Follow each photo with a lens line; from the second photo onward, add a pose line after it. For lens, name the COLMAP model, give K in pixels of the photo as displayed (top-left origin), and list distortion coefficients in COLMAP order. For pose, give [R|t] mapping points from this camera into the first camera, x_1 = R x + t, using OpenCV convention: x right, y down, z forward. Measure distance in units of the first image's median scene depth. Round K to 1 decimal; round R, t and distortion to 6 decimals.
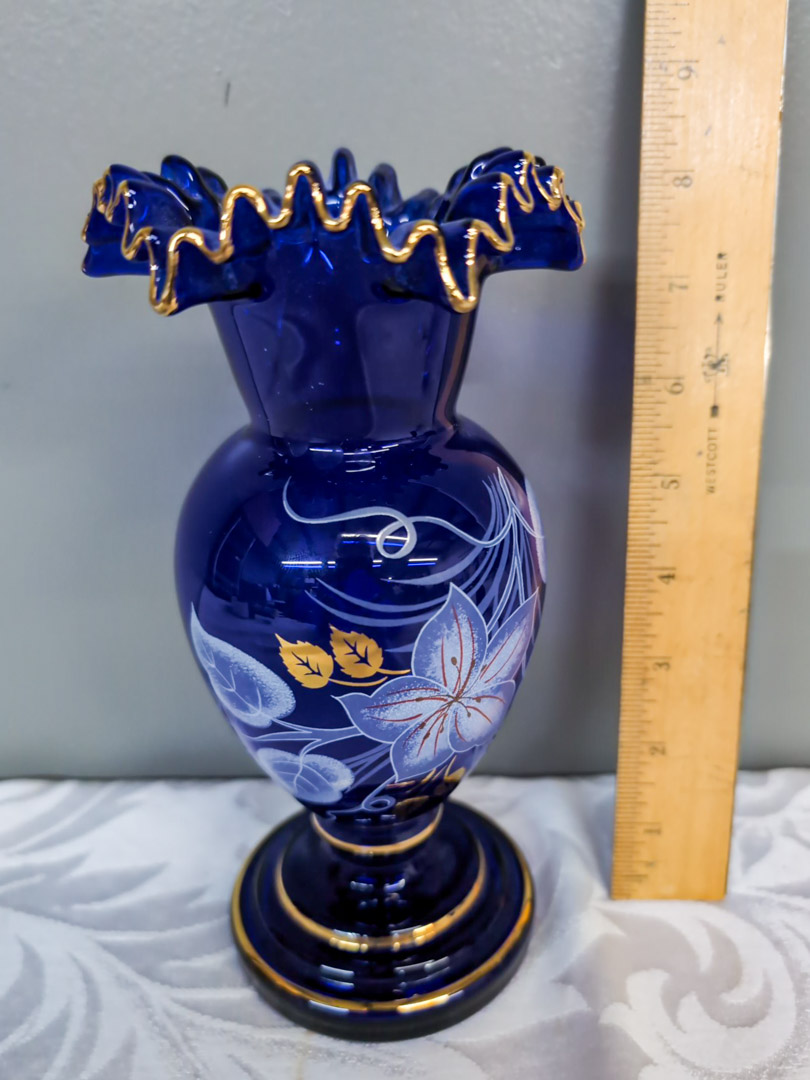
lens RADIAL K [[743.4, 0, 442.5], [0, 743.4, 536.6], [0, 0, 1]] dist [-0.038716, 0.004390]
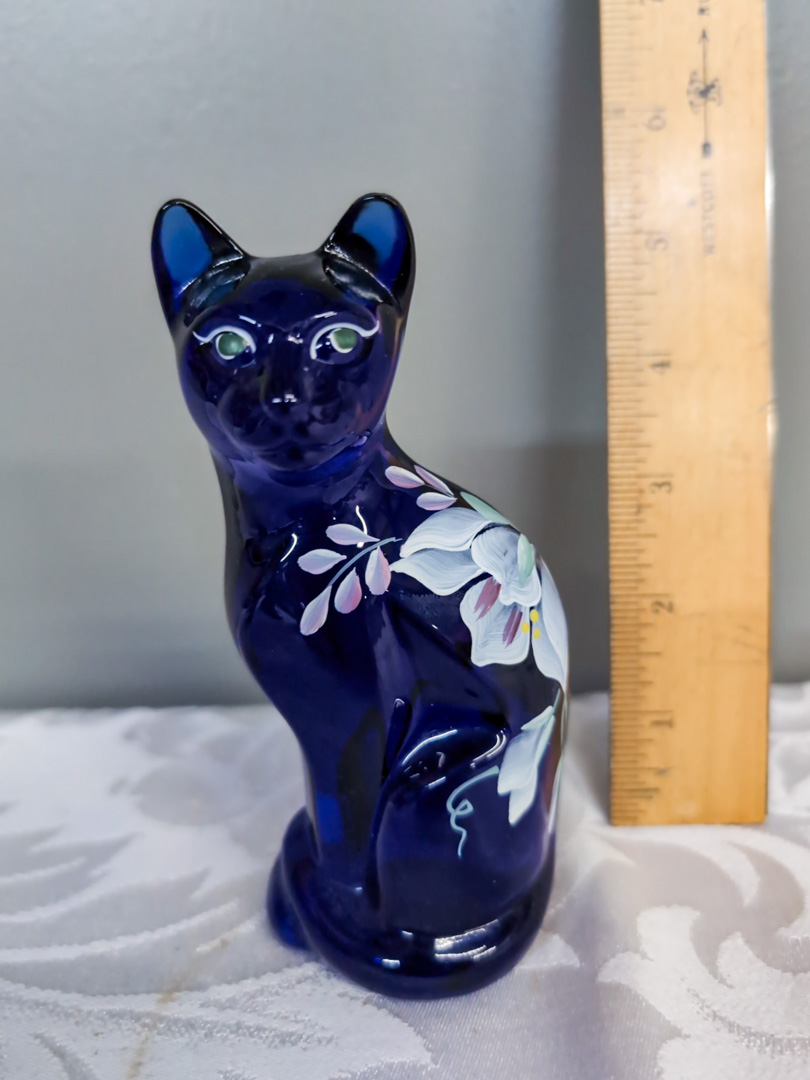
lens RADIAL K [[743.4, 0, 442.5], [0, 743.4, 536.6], [0, 0, 1]] dist [-0.038716, 0.004390]
pose [[0.999546, -0.021452, 0.021138, 0.054575], [0.023803, 0.992715, -0.118114, 0.300699], [-0.018451, 0.118564, 0.992775, 0.252546]]
